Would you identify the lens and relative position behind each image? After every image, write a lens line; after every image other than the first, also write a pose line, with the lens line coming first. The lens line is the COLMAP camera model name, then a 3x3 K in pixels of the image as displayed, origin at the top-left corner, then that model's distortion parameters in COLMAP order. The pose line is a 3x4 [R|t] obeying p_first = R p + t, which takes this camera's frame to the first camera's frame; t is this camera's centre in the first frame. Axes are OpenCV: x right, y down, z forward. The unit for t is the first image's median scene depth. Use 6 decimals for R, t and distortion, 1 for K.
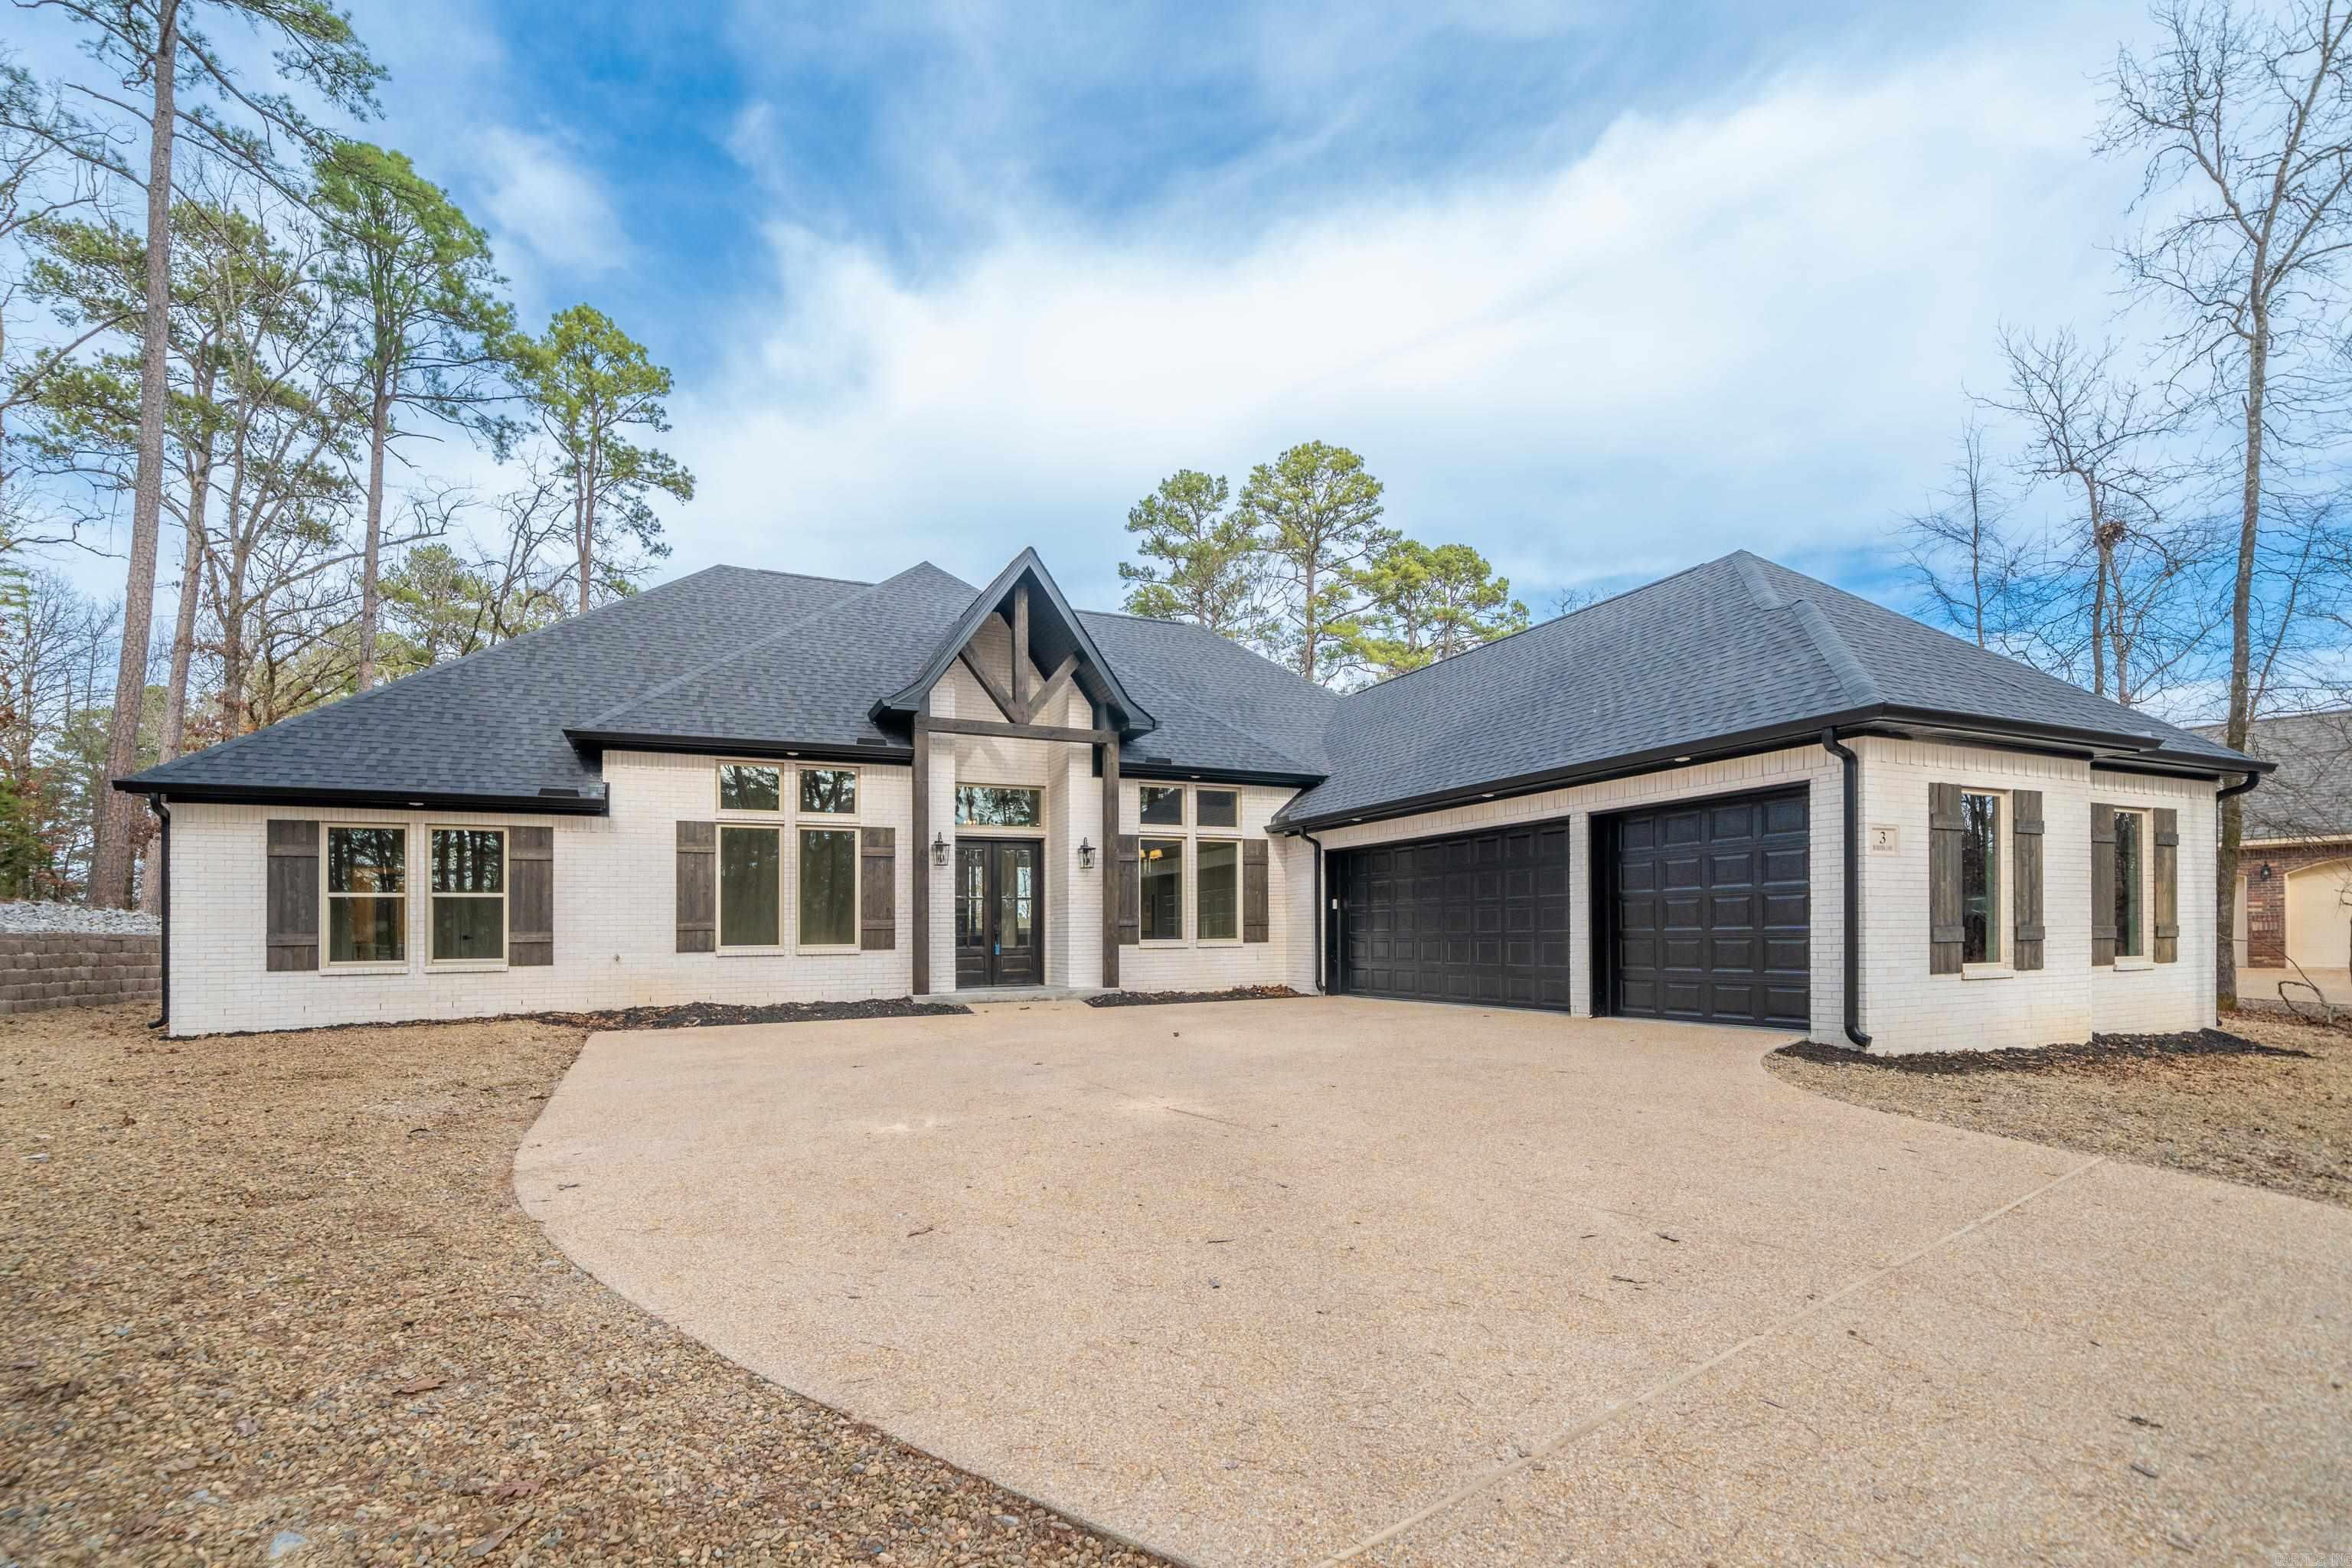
lens RADIAL K [[1033.0, 0, 1169.9], [0, 1033.0, 897.9], [0, 0, 1]] dist [0.000709, 0.000175]
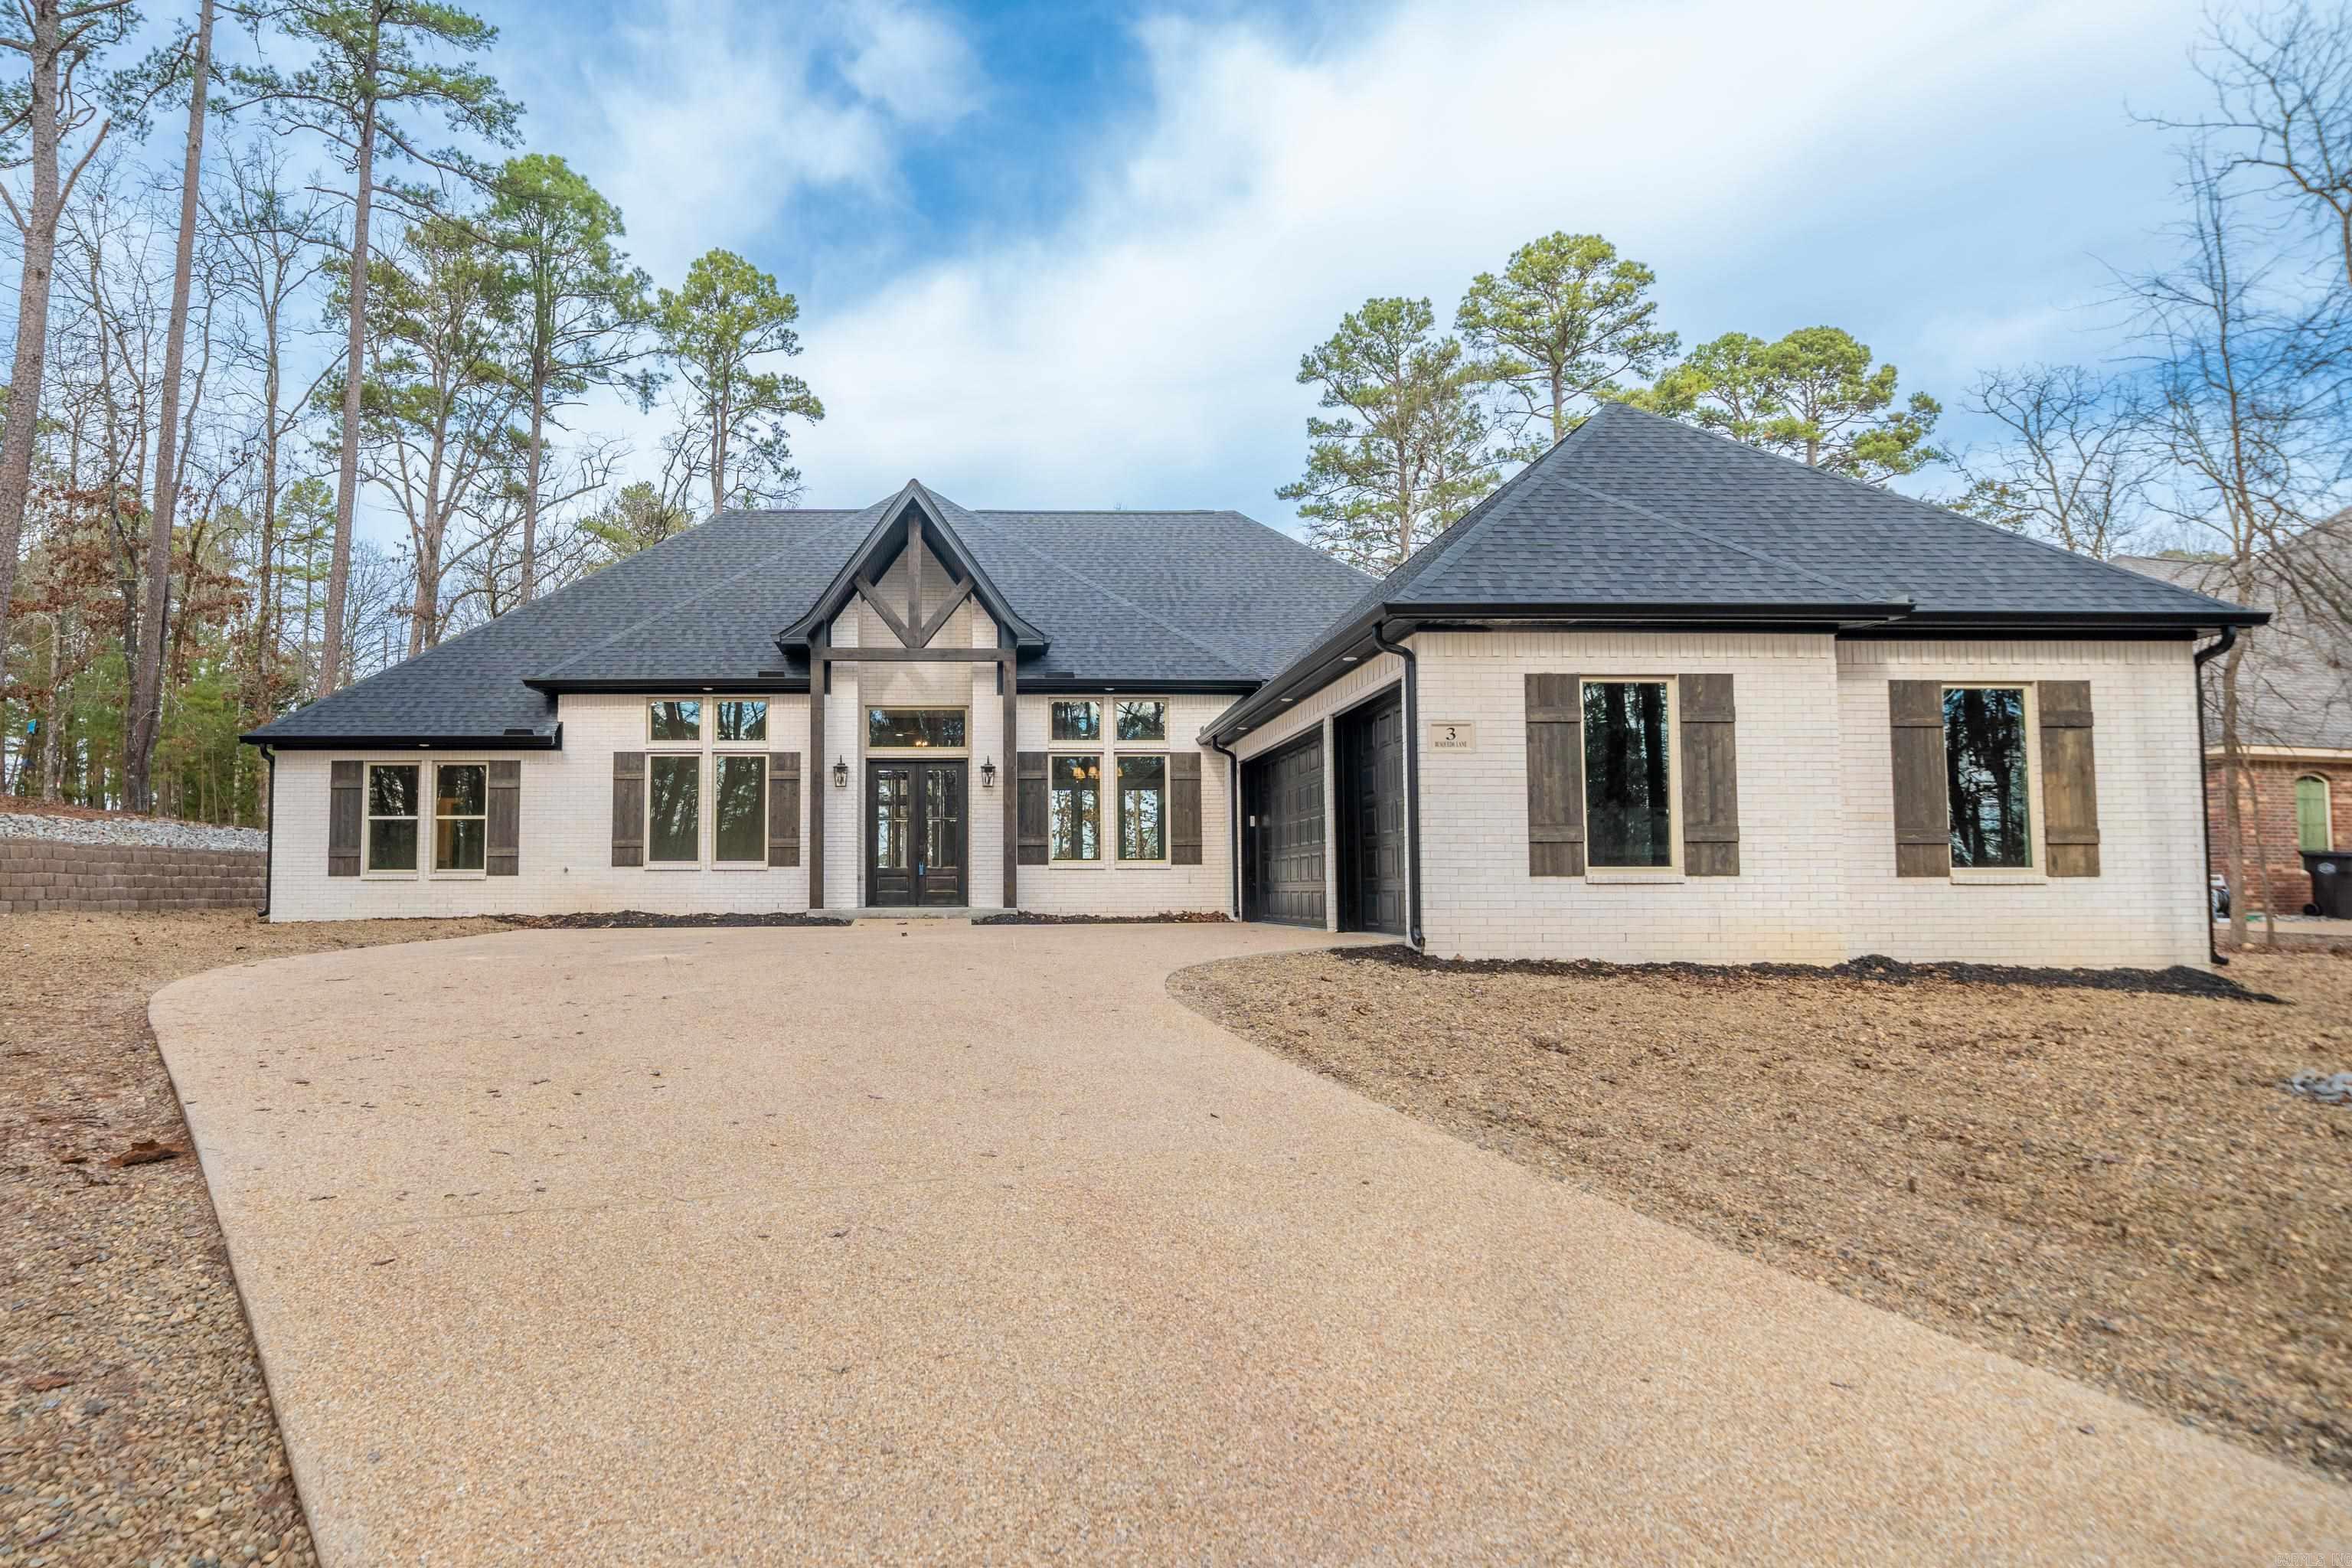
lens RADIAL K [[1335.8, 0, 1004.5], [0, 1335.8, 761.2], [0, 0, 1]] dist [-0.000860, -0.001115]
pose [[0.921308, -0.027493, -0.387861, 0.443028], [0.005621, 0.998335, -0.057414, 0.020876], [0.388793, 0.050716, 0.919928, -0.180044]]
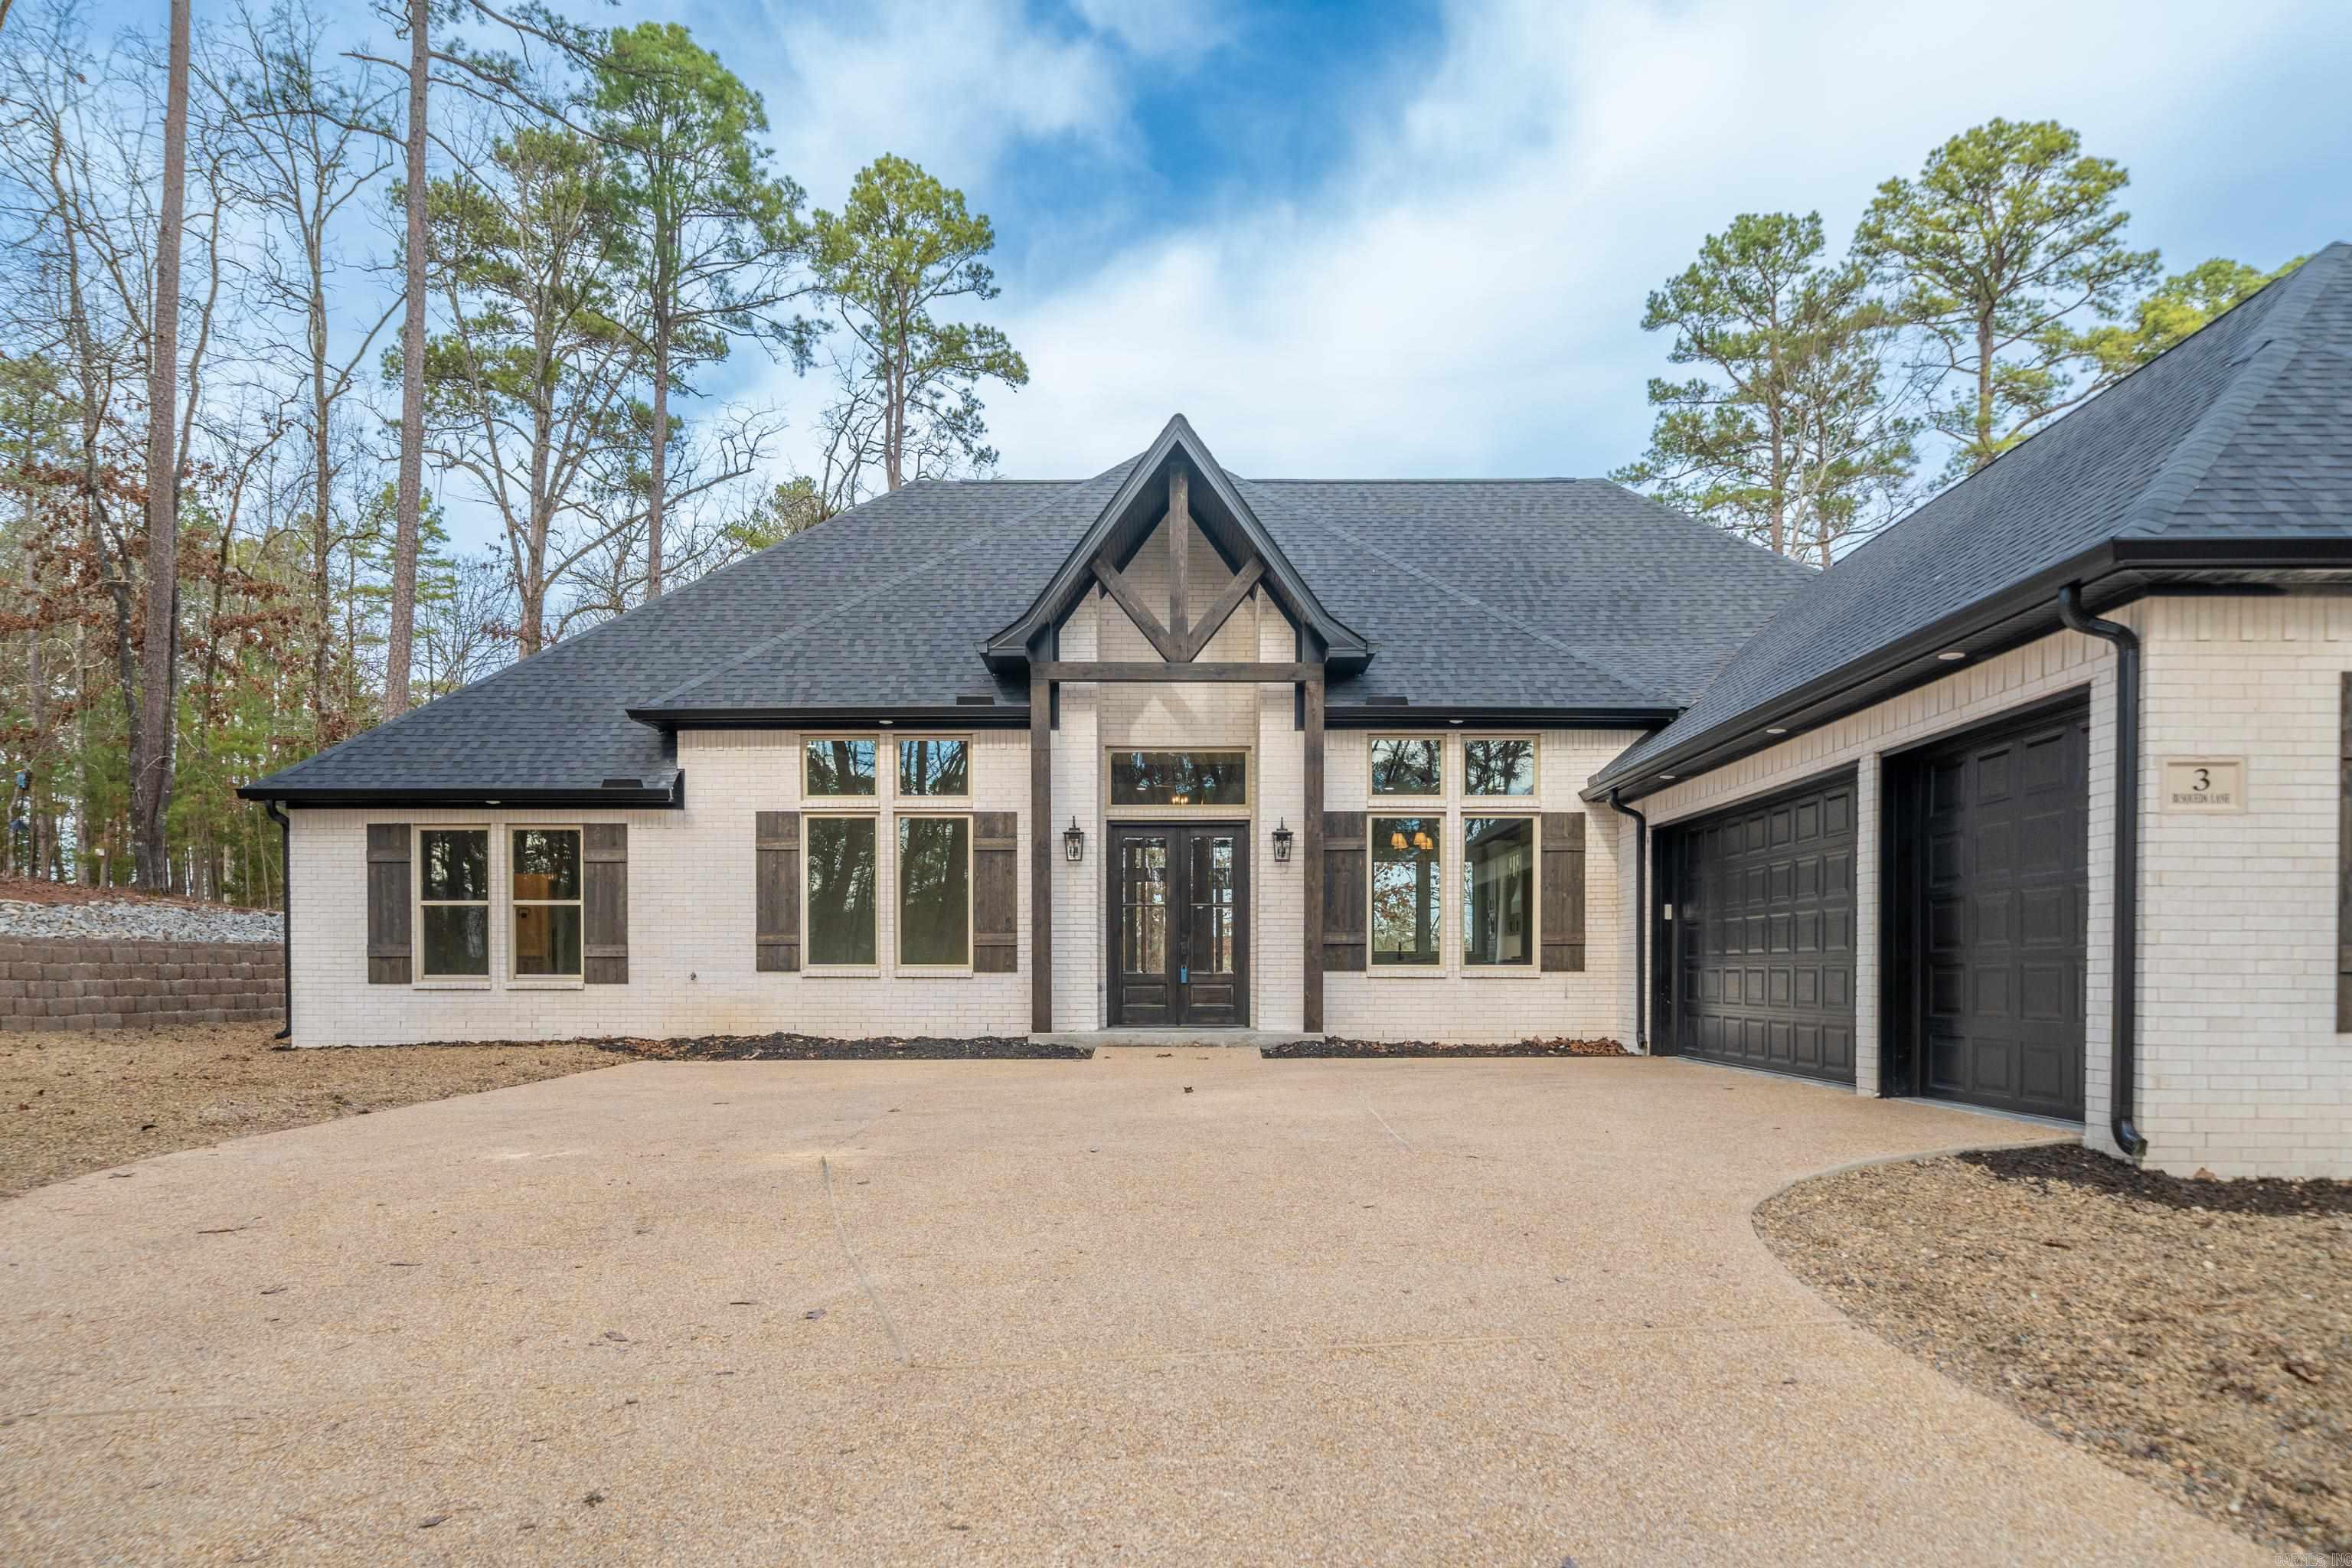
lens RADIAL K [[1555.8, 0, 1173.0], [0, 1555.8, 948.6], [0, 0, 1]] dist [-0.001690, 0.001098]
pose [[0.906630, 0.007098, -0.421867, 0.305027], [0.002912, 0.999729, 0.023079, 0.005952], [0.421917, -0.022153, 0.906364, 0.011945]]
